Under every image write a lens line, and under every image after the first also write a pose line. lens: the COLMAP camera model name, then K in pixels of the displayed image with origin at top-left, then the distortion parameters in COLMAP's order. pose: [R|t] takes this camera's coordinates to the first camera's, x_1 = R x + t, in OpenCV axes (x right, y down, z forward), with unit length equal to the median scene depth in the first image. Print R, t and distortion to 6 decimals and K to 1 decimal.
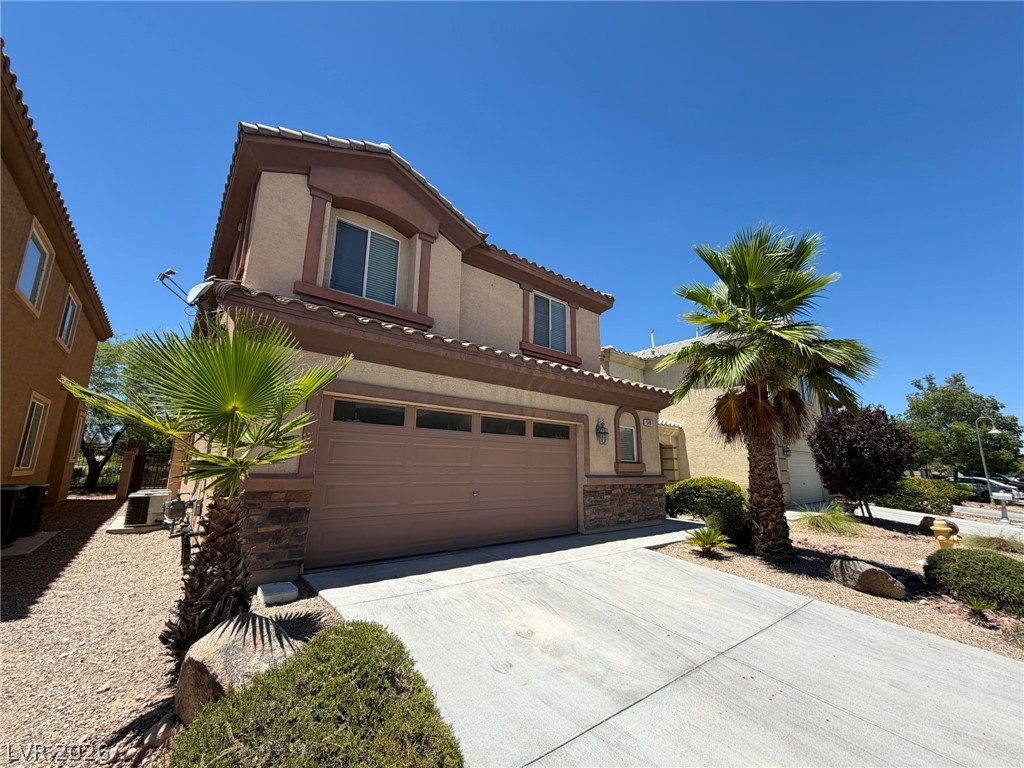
lens RADIAL K [[410.2, 0, 508.9], [0, 410.2, 385.4], [0, 0, 1]] dist [0.000053, 0.000436]
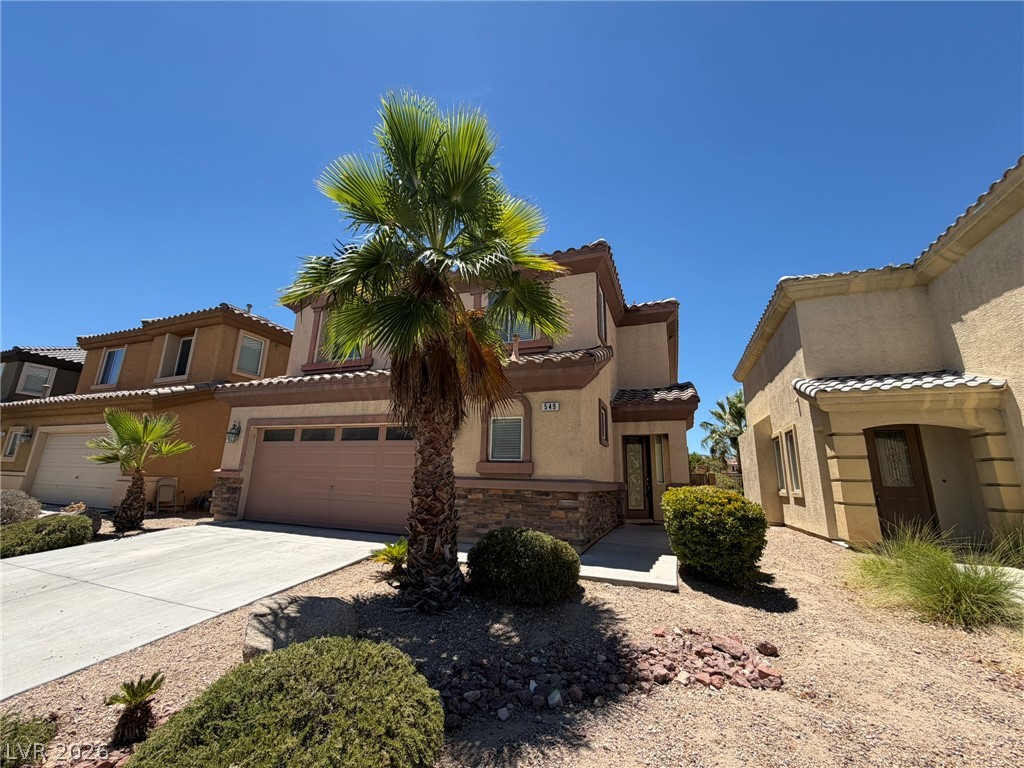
lens RADIAL K [[410.2, 0, 508.9], [0, 410.2, 385.4], [0, 0, 1]] dist [0.000053, 0.000436]
pose [[0.471248, -0.199063, -0.859243, 1.069813], [0.151524, 0.977986, -0.143470, 0.168685], [0.868888, -0.062586, 0.491037, 0.667225]]
